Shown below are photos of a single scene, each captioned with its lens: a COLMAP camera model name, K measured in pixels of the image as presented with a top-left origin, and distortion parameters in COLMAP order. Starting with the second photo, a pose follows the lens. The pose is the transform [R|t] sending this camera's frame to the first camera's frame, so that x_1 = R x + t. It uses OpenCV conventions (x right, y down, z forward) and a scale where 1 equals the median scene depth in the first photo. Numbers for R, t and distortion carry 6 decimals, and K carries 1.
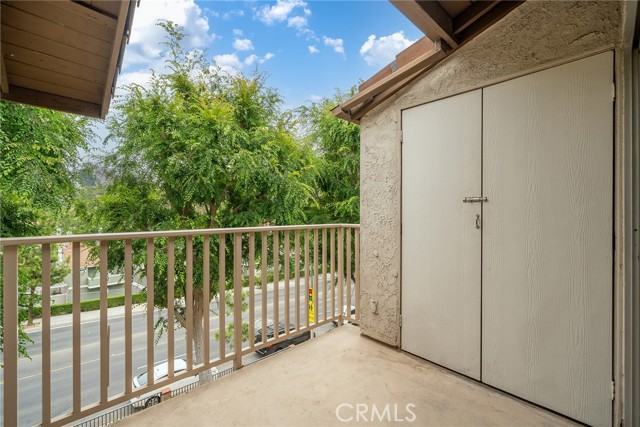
lens RADIAL K [[278.5, 0, 314.5], [0, 278.5, 216.1], [0, 0, 1]] dist [0.002881, 0.001395]
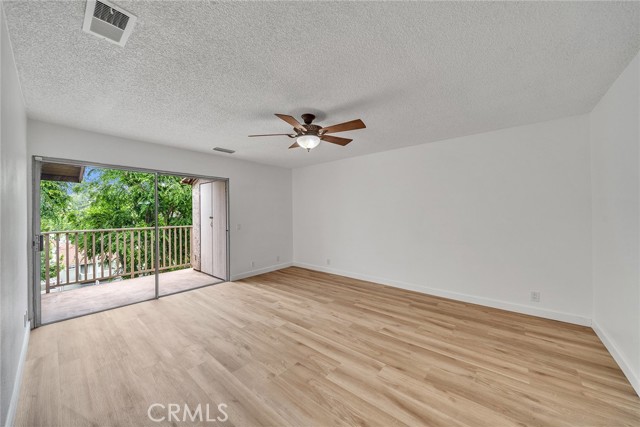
lens RADIAL K [[228.9, 0, 318.3], [0, 228.9, 213.1], [0, 0, 1]] dist [-0.002678, 0.000120]
pose [[0.992348, -0.016562, 0.122354, 0.347918], [0.017795, 0.999801, -0.008993, -0.016871], [-0.122180, 0.011101, 0.992446, -0.402712]]
